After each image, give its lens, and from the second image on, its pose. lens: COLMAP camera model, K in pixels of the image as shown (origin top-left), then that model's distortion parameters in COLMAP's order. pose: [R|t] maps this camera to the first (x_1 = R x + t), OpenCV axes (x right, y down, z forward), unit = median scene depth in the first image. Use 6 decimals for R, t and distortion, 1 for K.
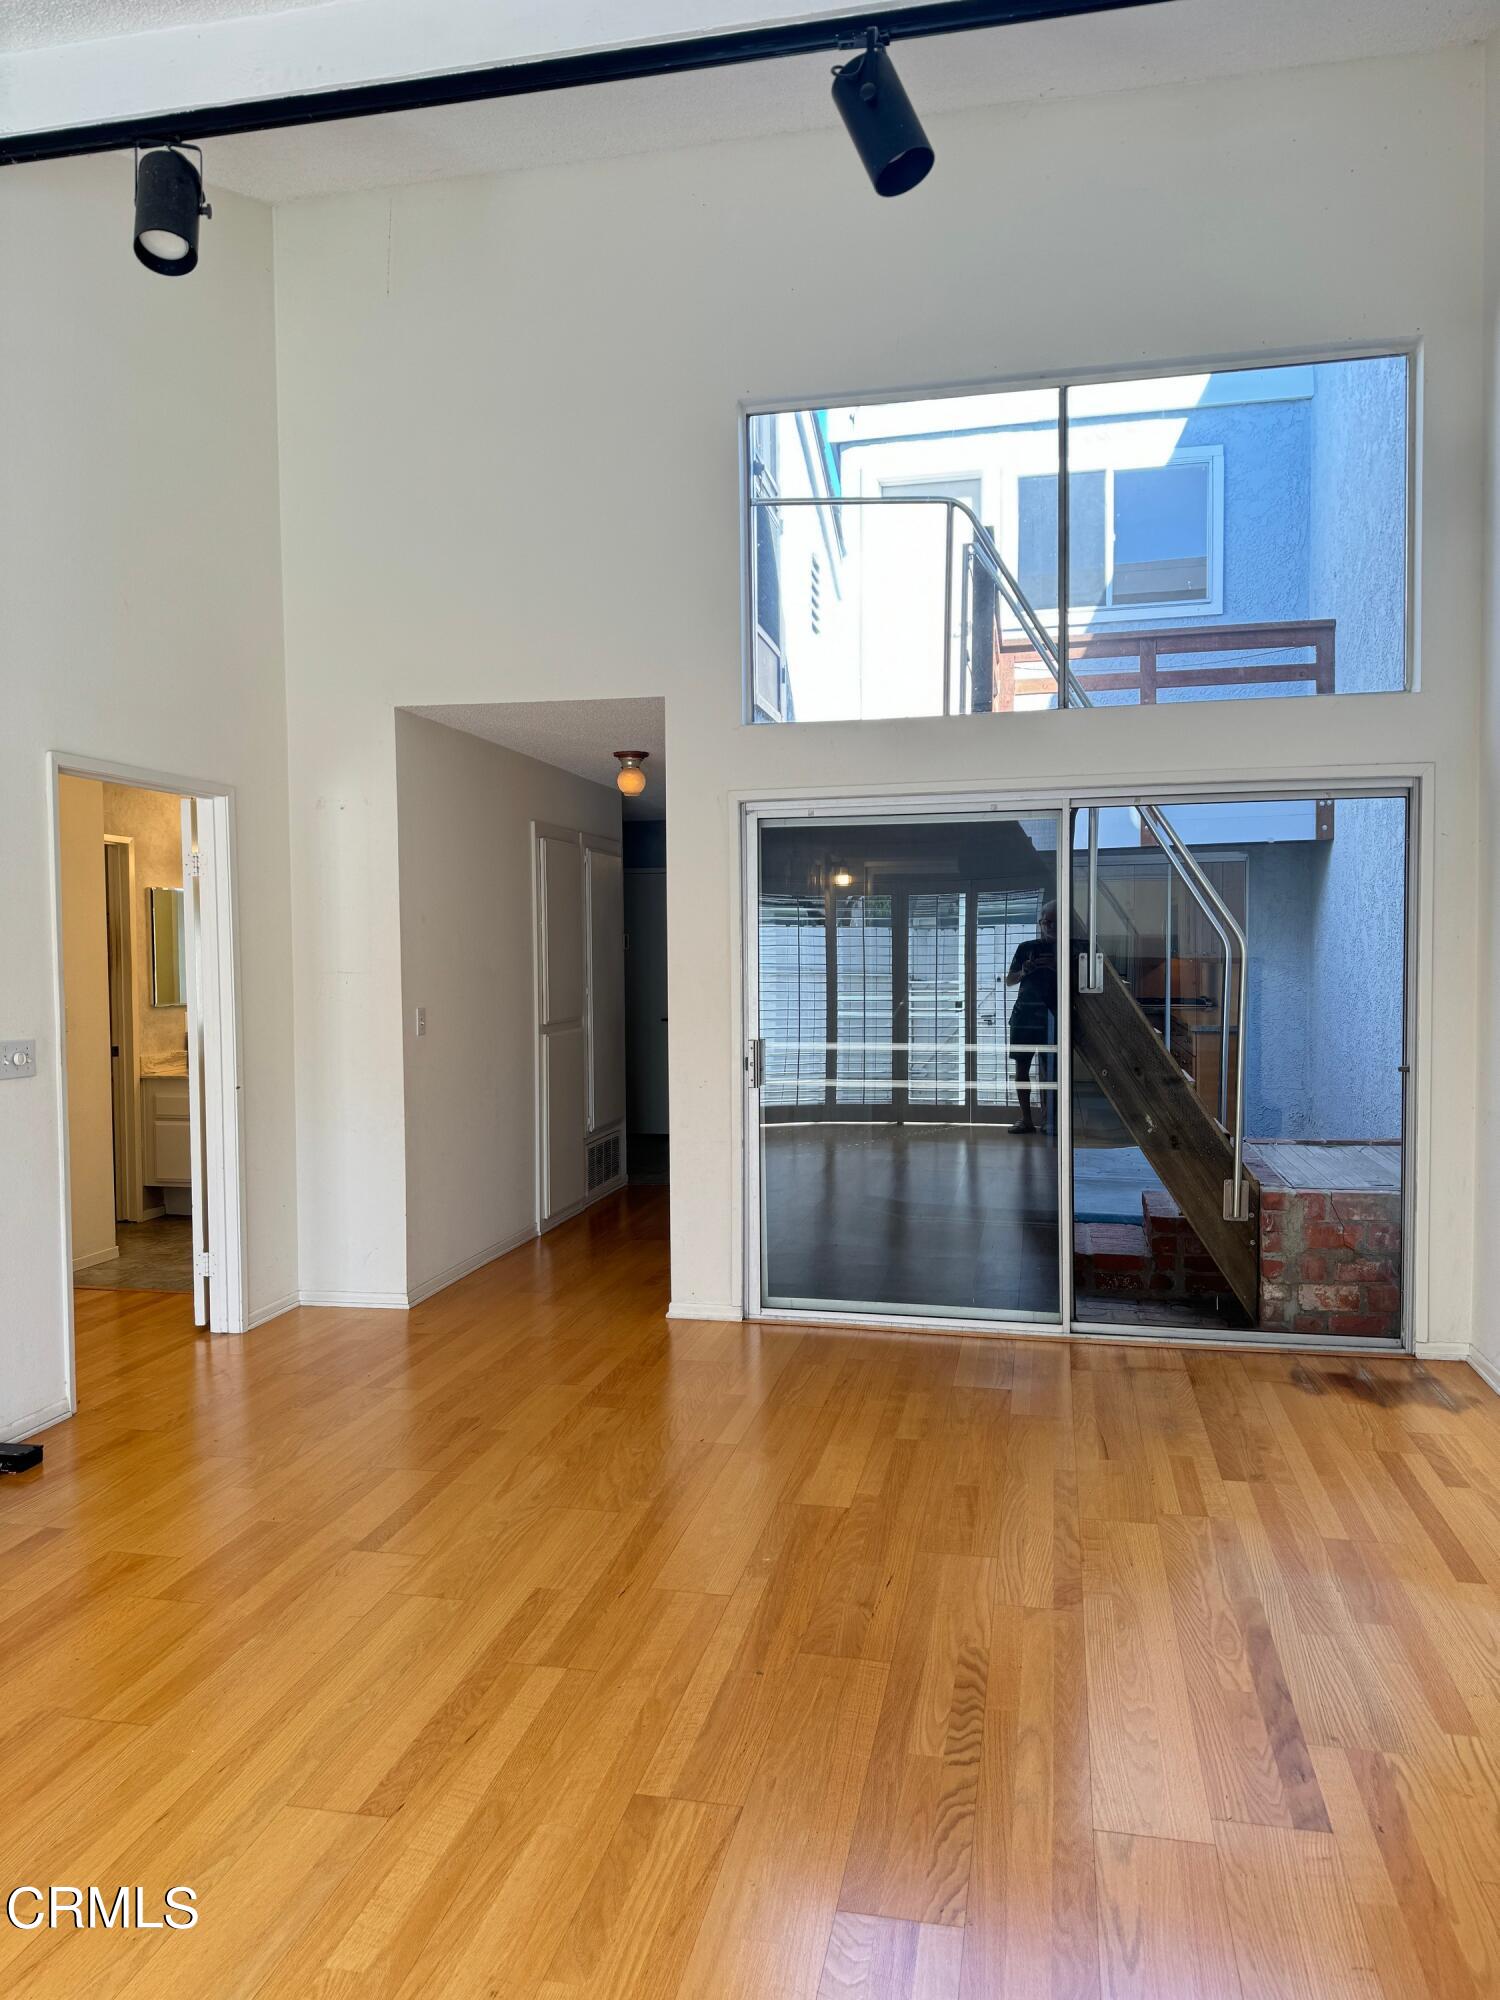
lens RADIAL K [[1422.0, 0, 750.0], [0, 1422.0, 1000.0], [0, 0, 1]] dist [0.037394, 0.001021]
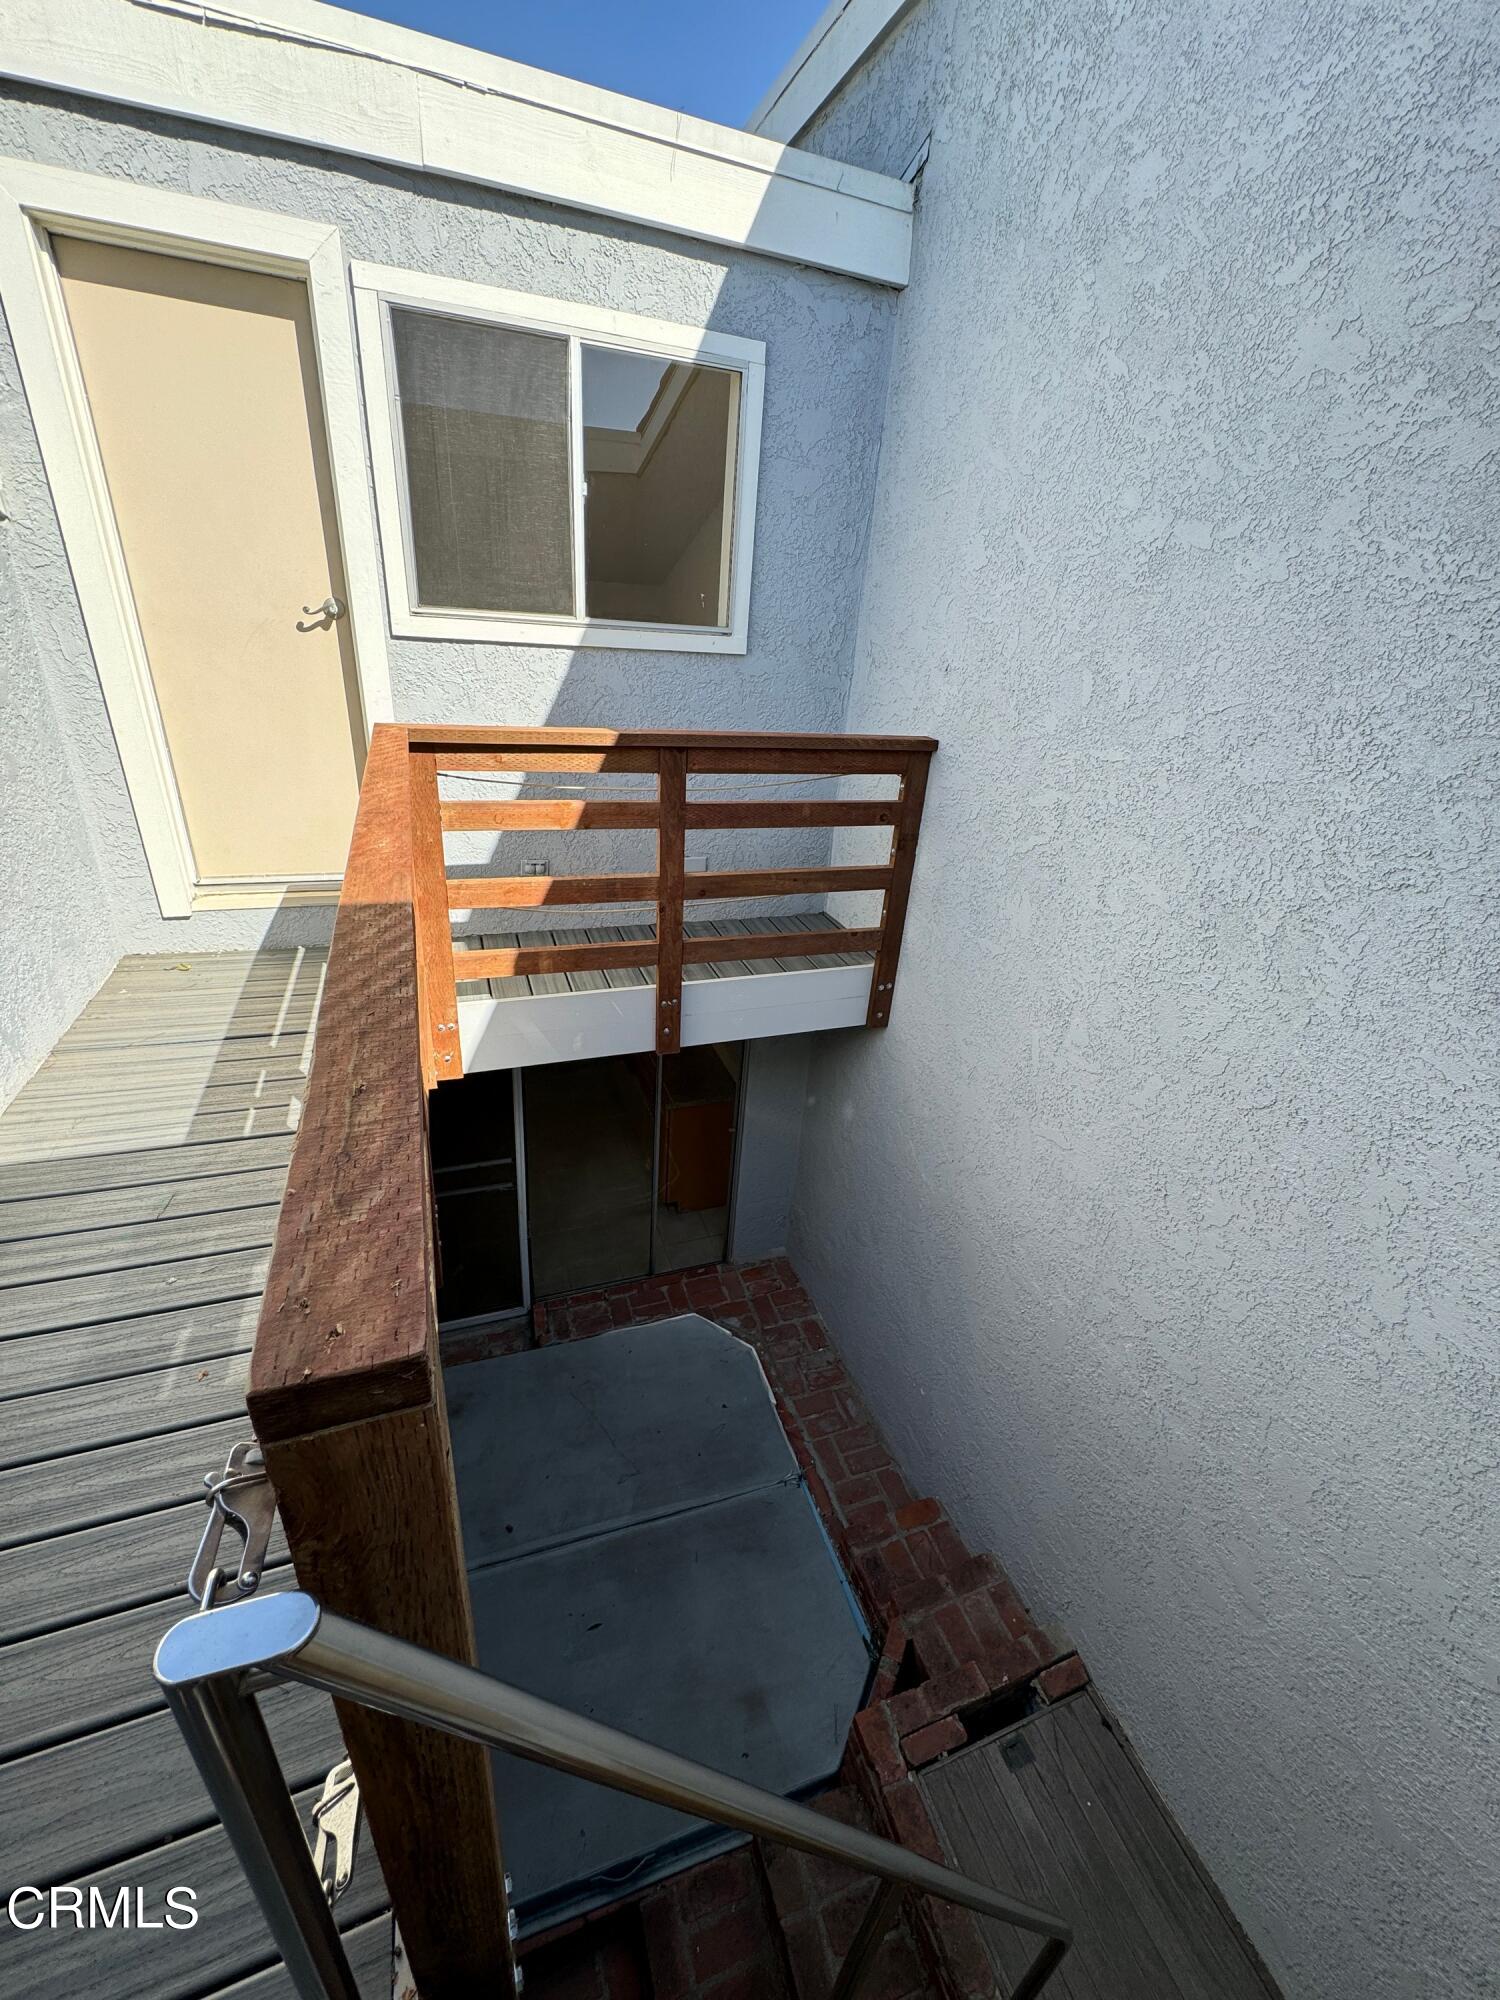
lens RADIAL K [[799.0, 0, 750.0], [0, 799.0, 1000.0], [0, 0, 1]] dist [-0.002017, 0.000166]
pose [[0.842884, -0.167746, 0.511280, 0.116075], [-0.064847, 0.911576, 0.405984, -0.277597], [-0.534174, -0.375352, 0.757476, 0.666023]]
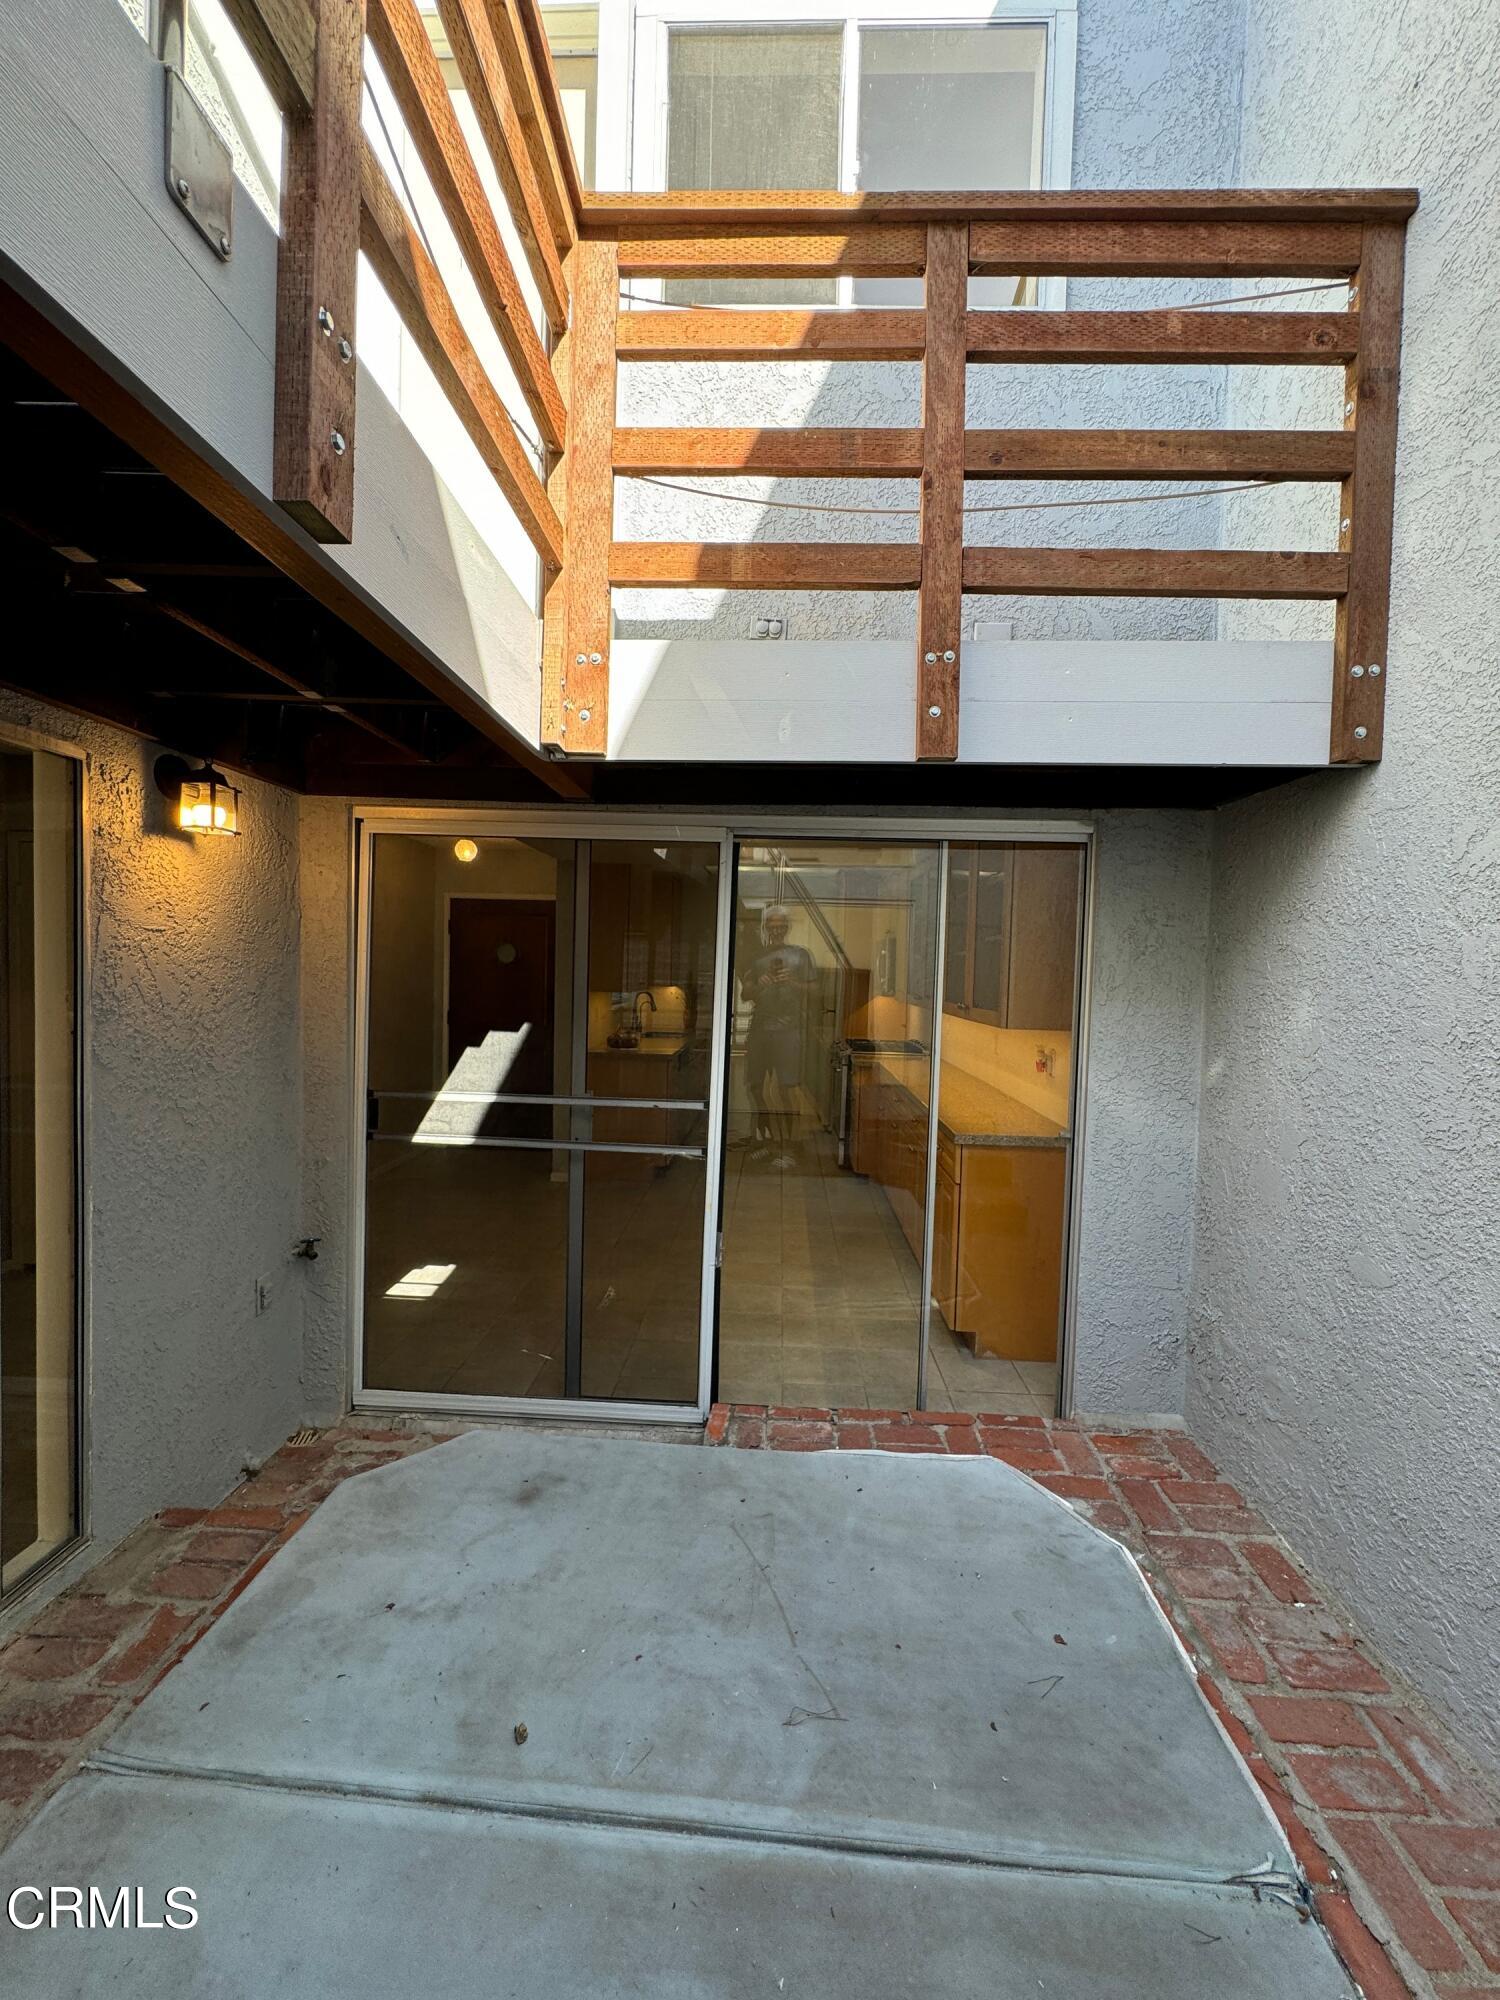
lens RADIAL K [[799.0, 0, 750.0], [0, 799.0, 1000.0], [0, 0, 1]] dist [-0.002017, 0.000166]
pose [[0.984650, 0.031355, 0.171702, 0.184759], [-0.032348, 0.999472, 0.002990, -0.038315], [-0.171518, -0.008498, 0.985144, 0.754152]]
